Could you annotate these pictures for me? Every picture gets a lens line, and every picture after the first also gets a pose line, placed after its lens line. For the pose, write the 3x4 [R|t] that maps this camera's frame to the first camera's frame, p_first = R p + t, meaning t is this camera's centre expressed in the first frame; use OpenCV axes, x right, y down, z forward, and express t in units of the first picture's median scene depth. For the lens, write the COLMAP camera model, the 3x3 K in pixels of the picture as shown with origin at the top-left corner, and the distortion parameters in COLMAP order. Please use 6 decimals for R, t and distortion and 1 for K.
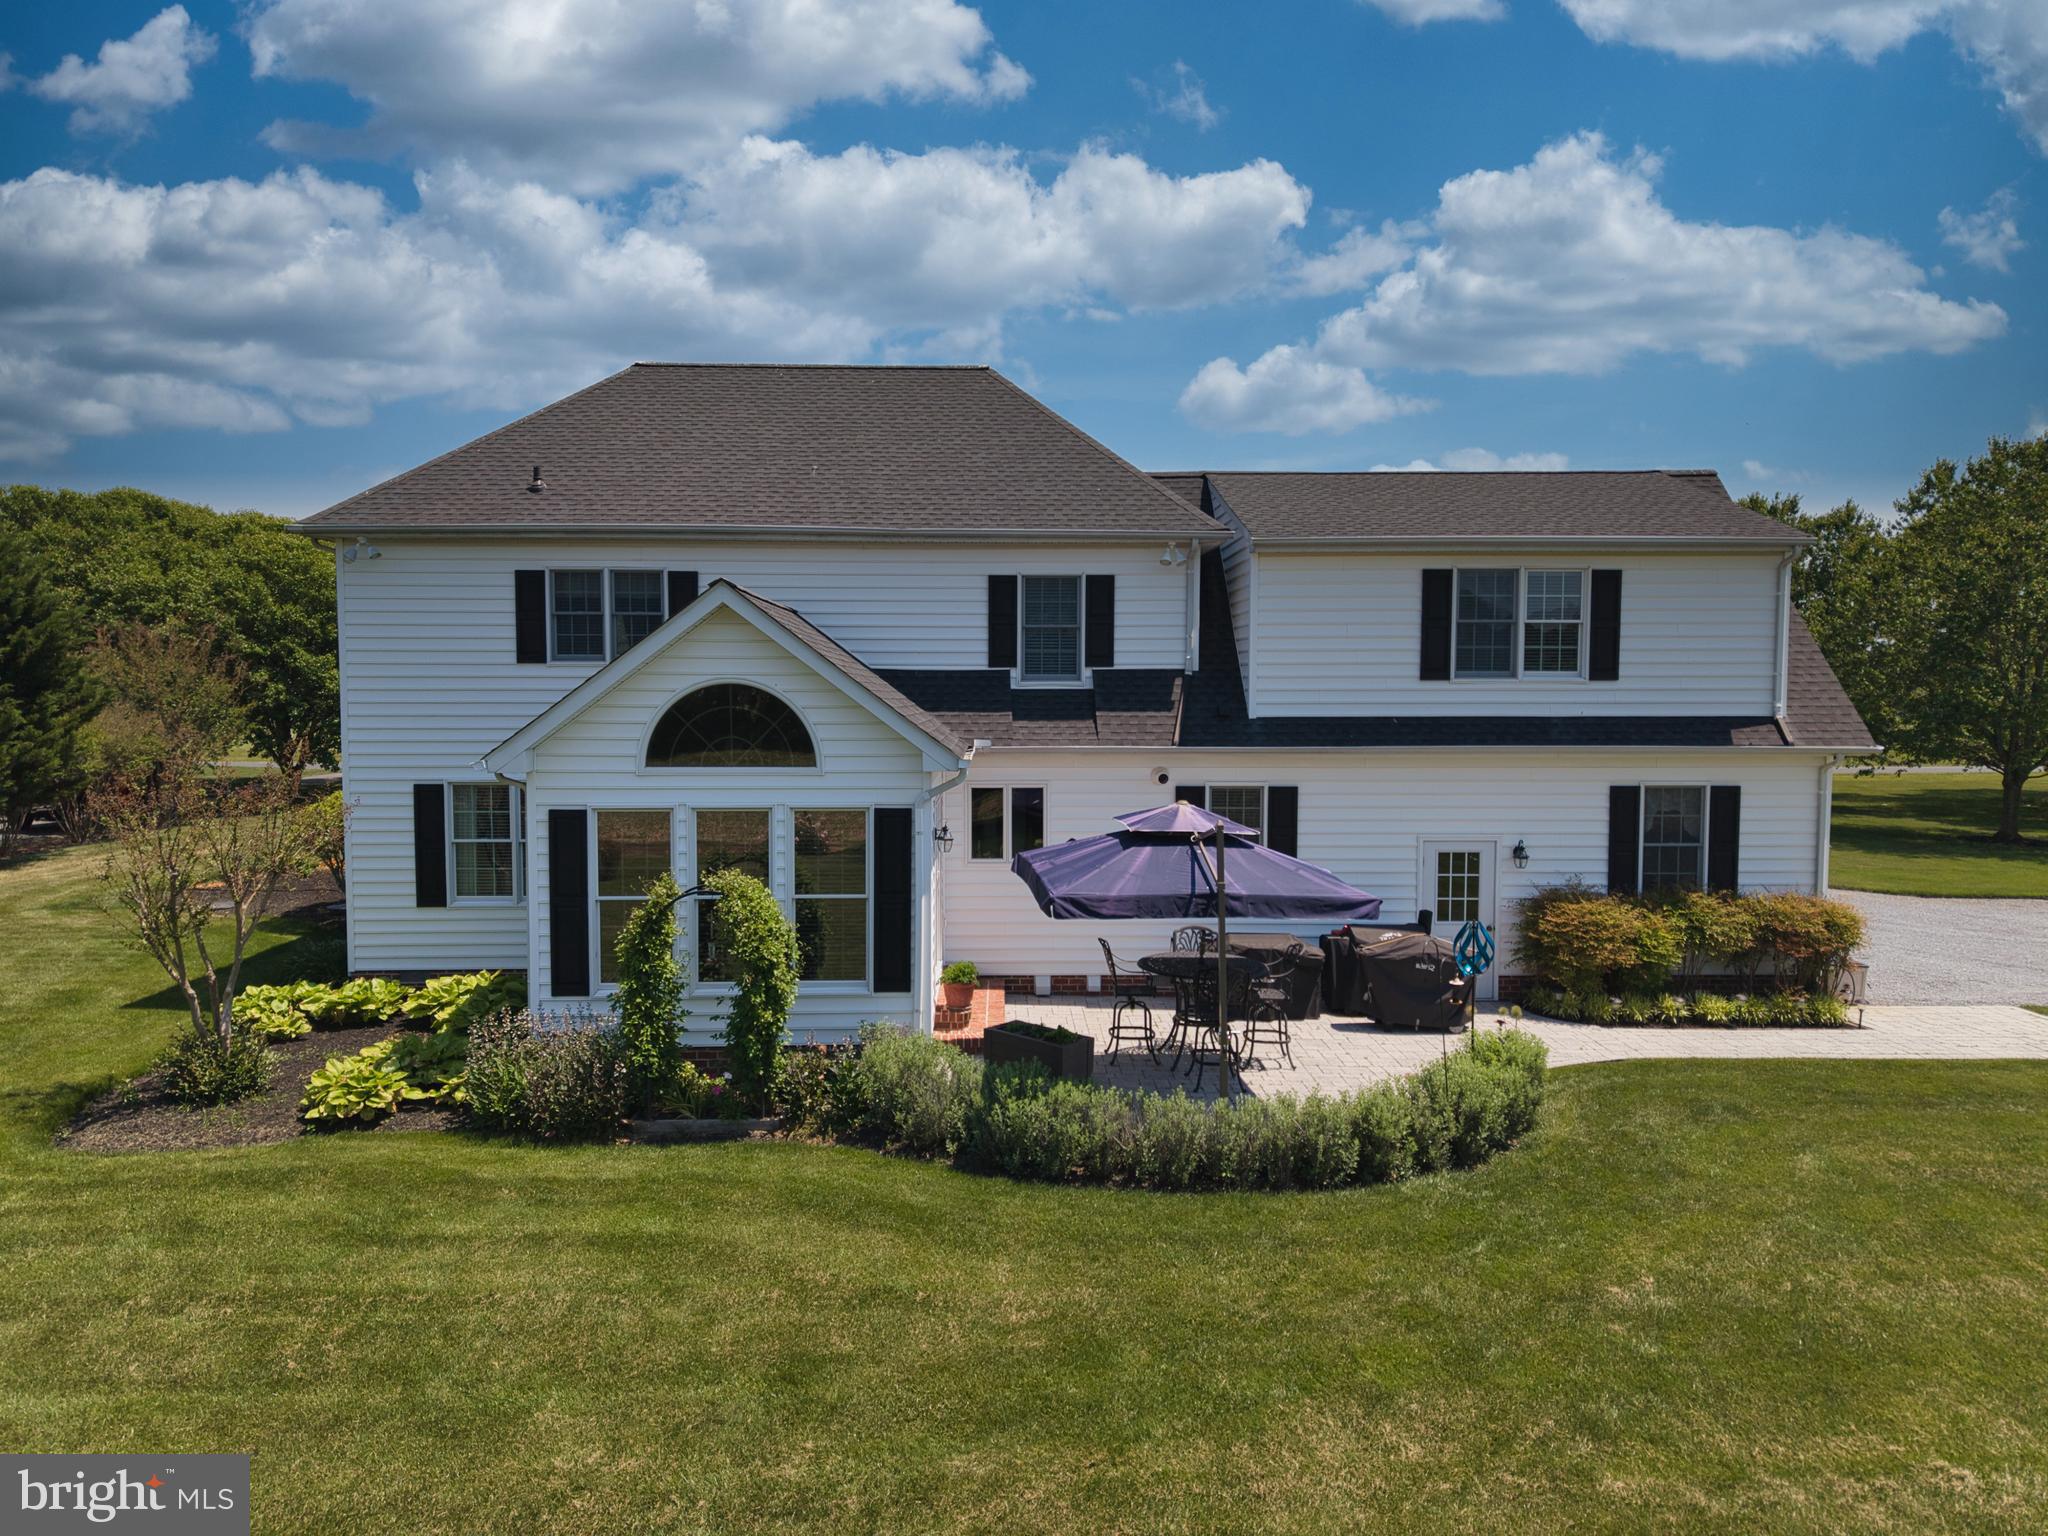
lens RADIAL K [[1371.3, 0, 1020.7], [0, 1371.3, 766.5], [0, 0, 1]] dist [0.021789, -0.017666]
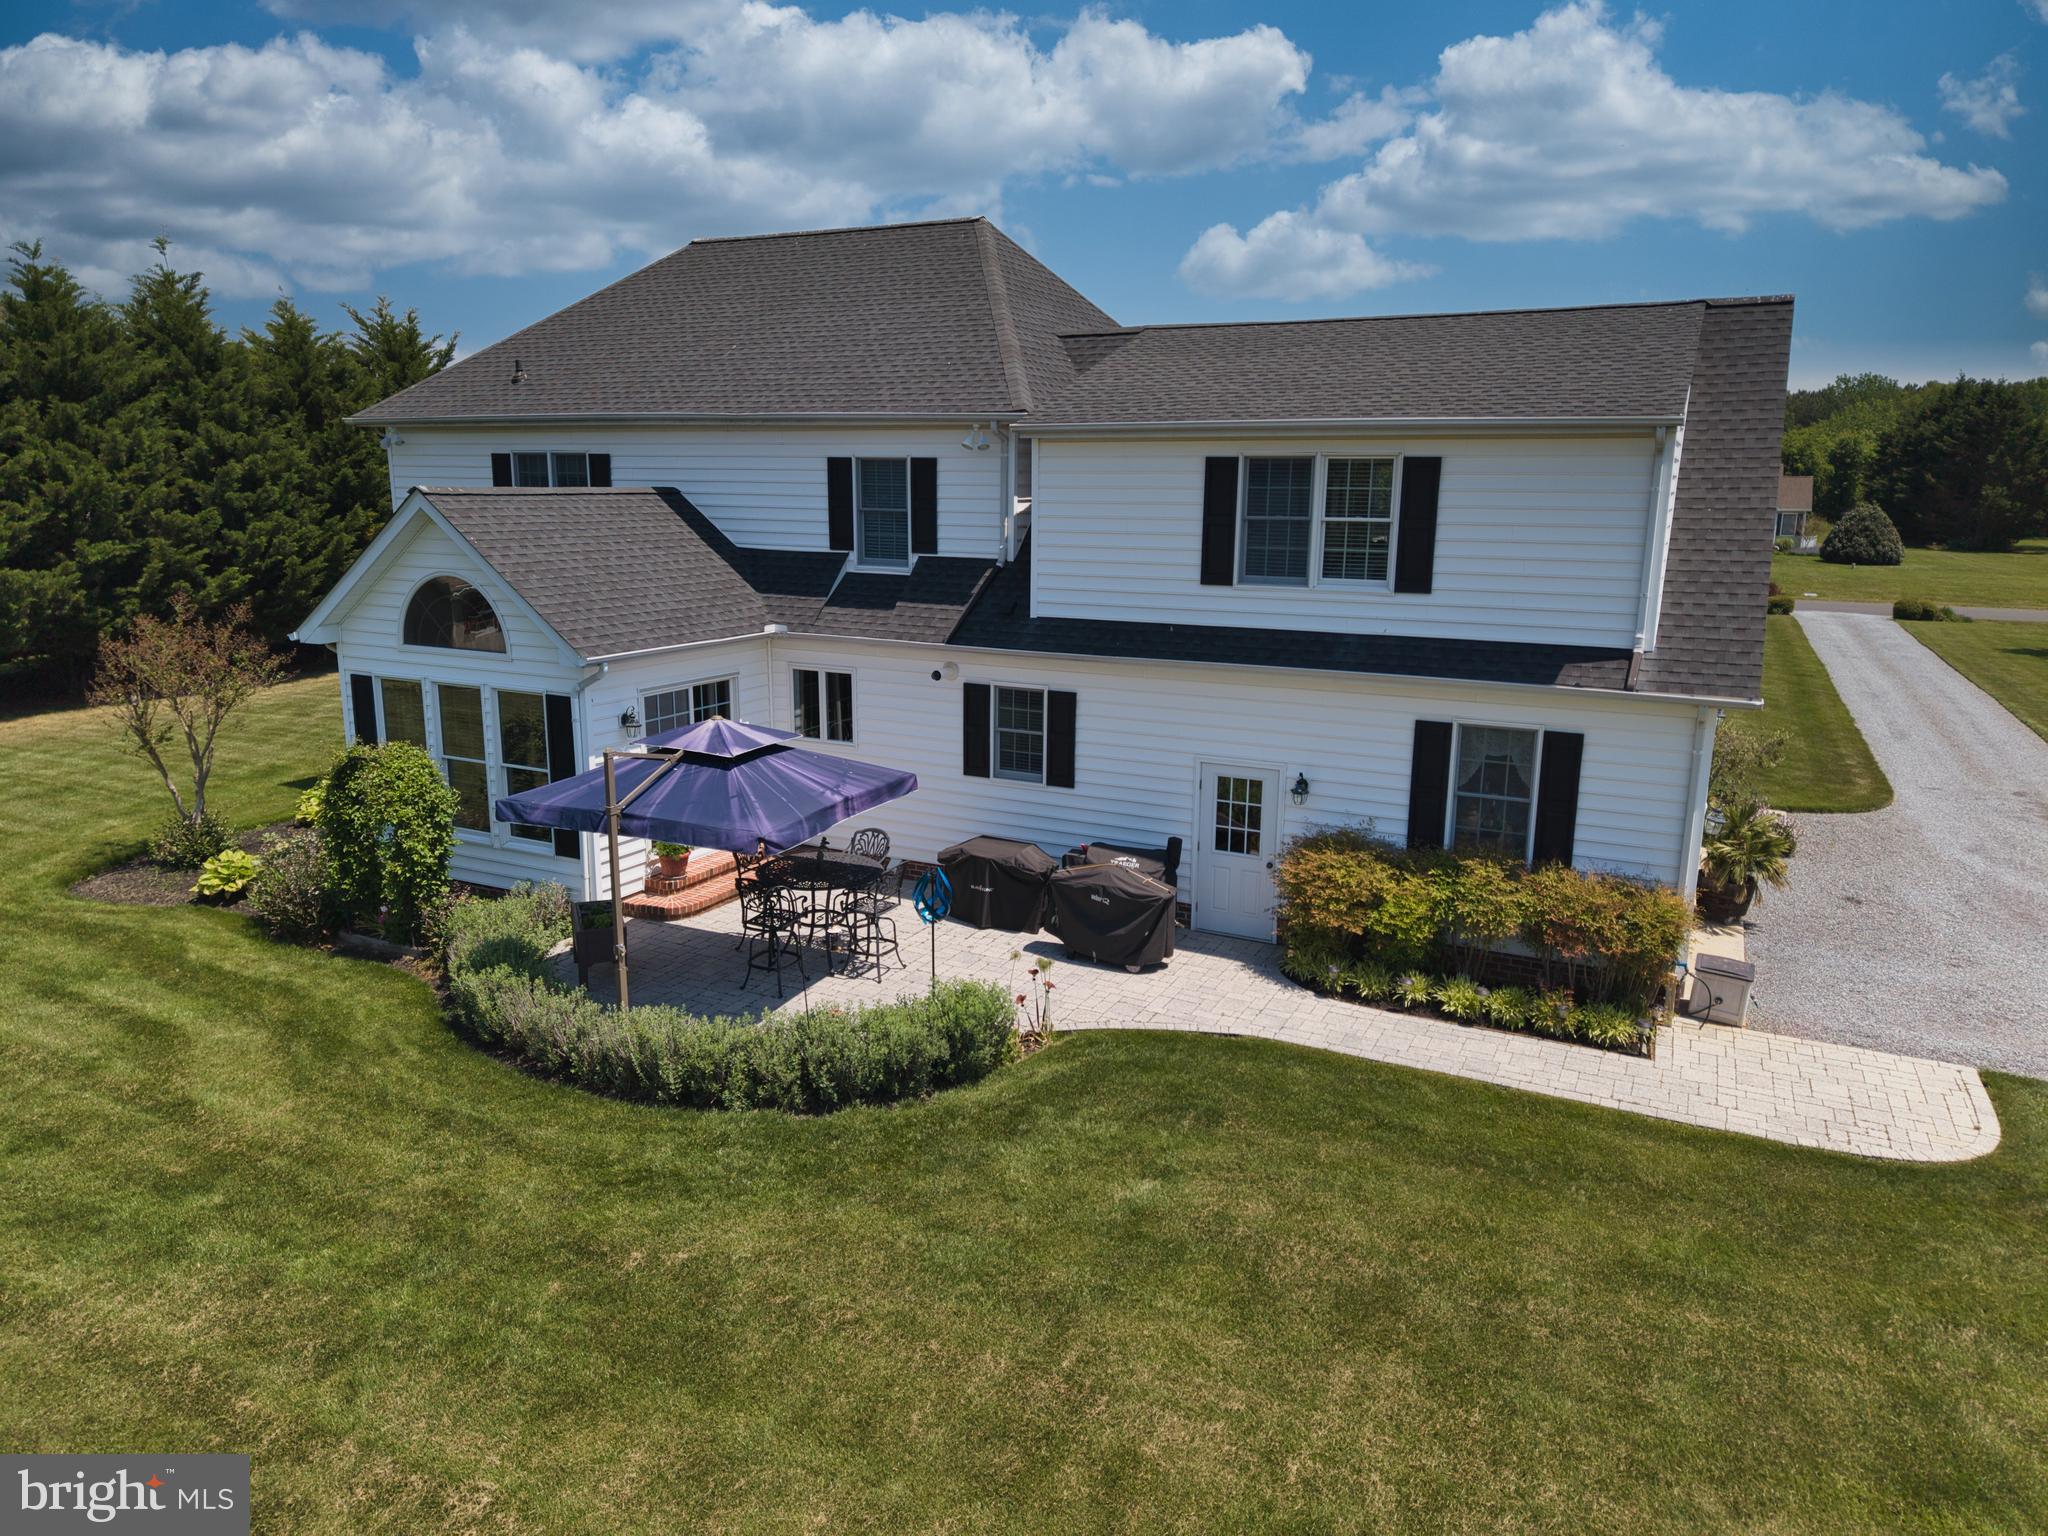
lens RADIAL K [[1371.3, 0, 1021.2], [0, 1371.3, 774.5], [0, 0, 1]] dist [0.021789, -0.017666]
pose [[0.884139, 0.107264, -0.454744, 0.602258], [-0.035917, 0.986014, 0.162747, -0.080962], [0.465841, -0.127558, 0.875626, 0.152073]]
